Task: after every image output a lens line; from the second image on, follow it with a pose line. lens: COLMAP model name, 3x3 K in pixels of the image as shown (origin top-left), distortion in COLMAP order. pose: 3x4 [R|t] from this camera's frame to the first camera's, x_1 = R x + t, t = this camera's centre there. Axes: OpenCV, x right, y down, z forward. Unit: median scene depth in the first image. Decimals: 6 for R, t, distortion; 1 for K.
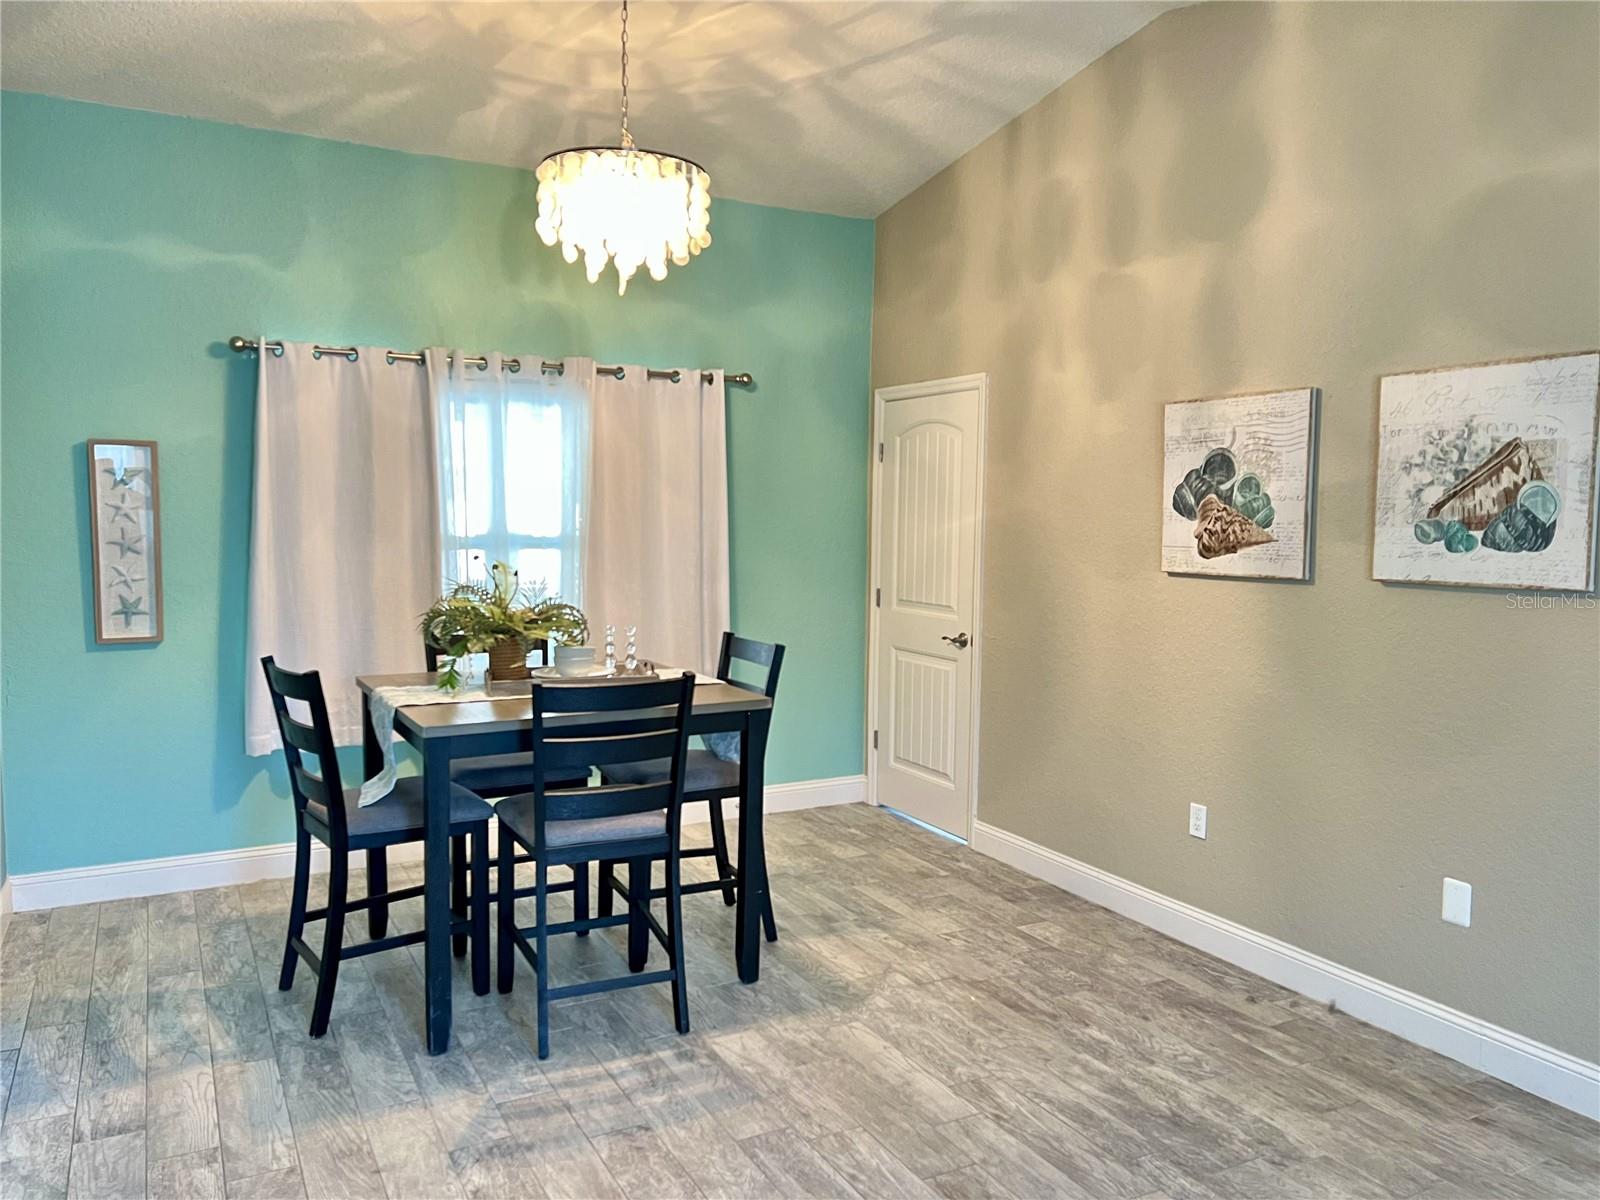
lens RADIAL K [[1193.8, 0, 803.8], [0, 1193.8, 603.4], [0, 0, 1]] dist [0.005892, 0.001693]
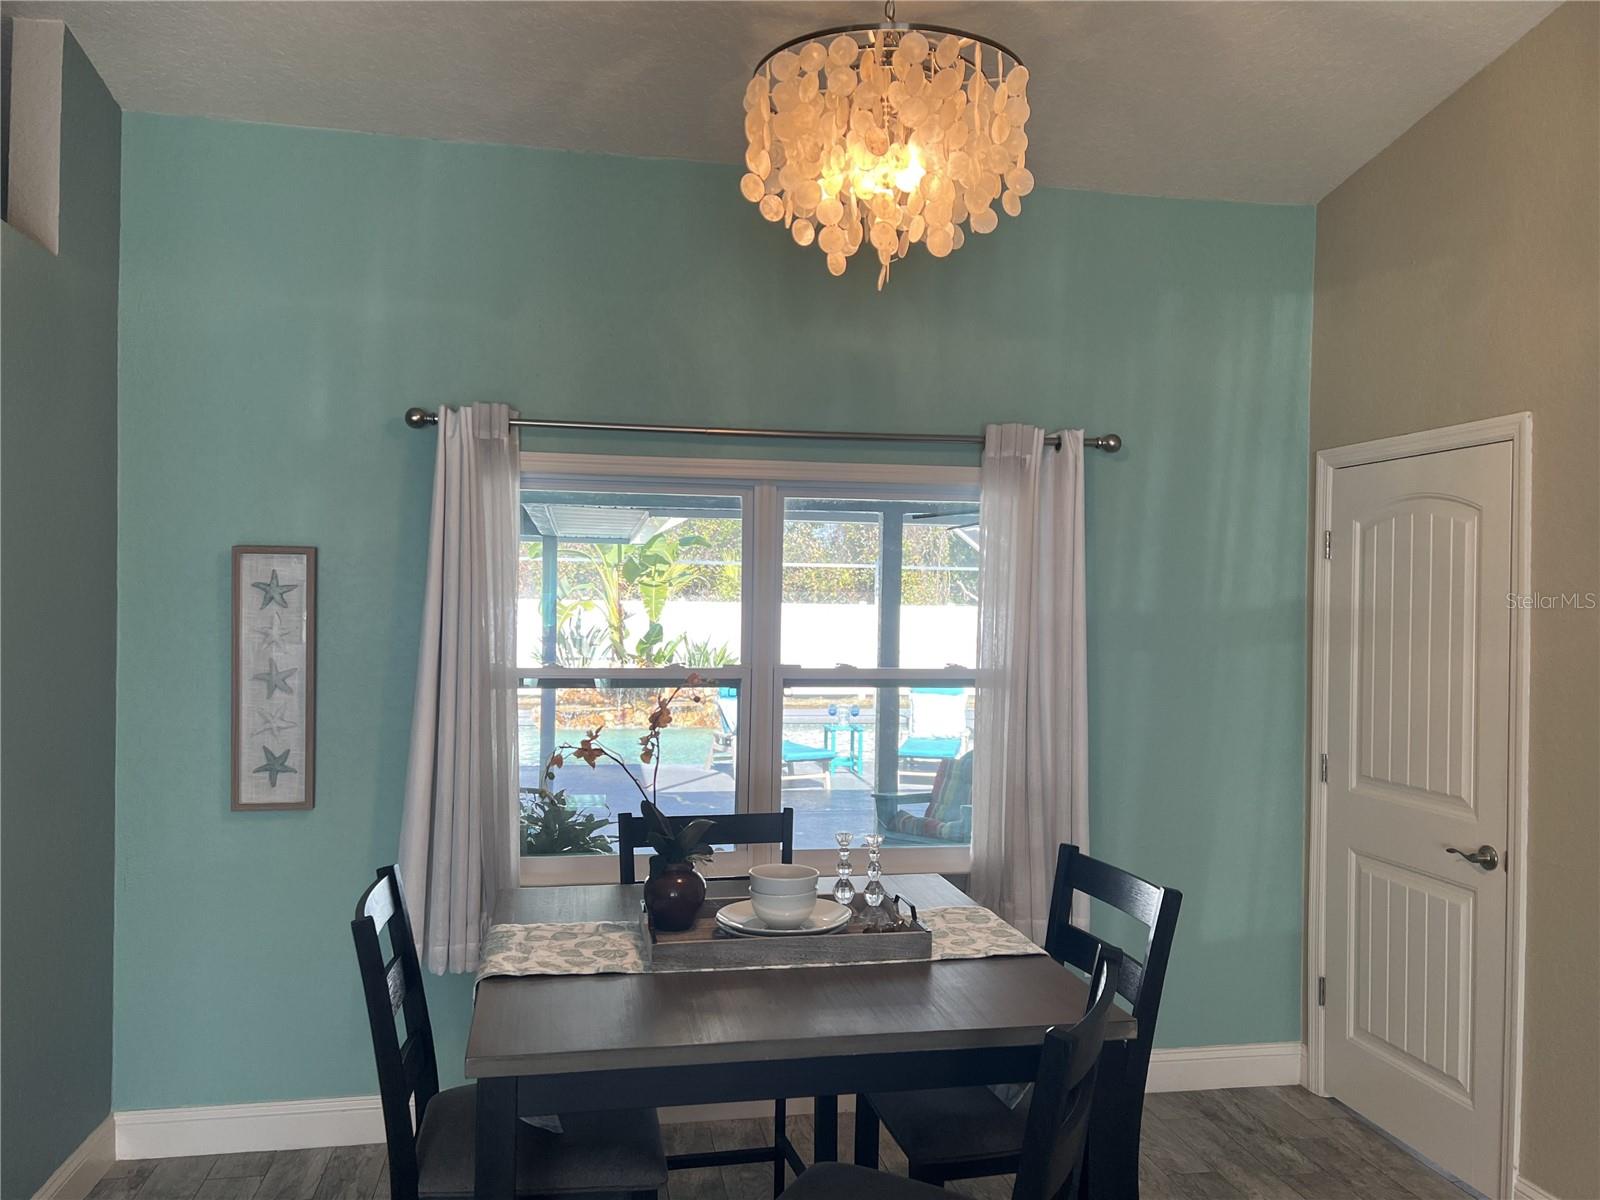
lens RADIAL K [[1193.8, 0, 793.2], [0, 1193.8, 608.8], [0, 0, 1]] dist [0.005892, 0.001693]
pose [[0.946147, 0.002724, -0.323726, -0.001244], [-0.026544, 0.997251, -0.069186, -0.042600], [0.322648, 0.074053, 0.943618, 0.316571]]
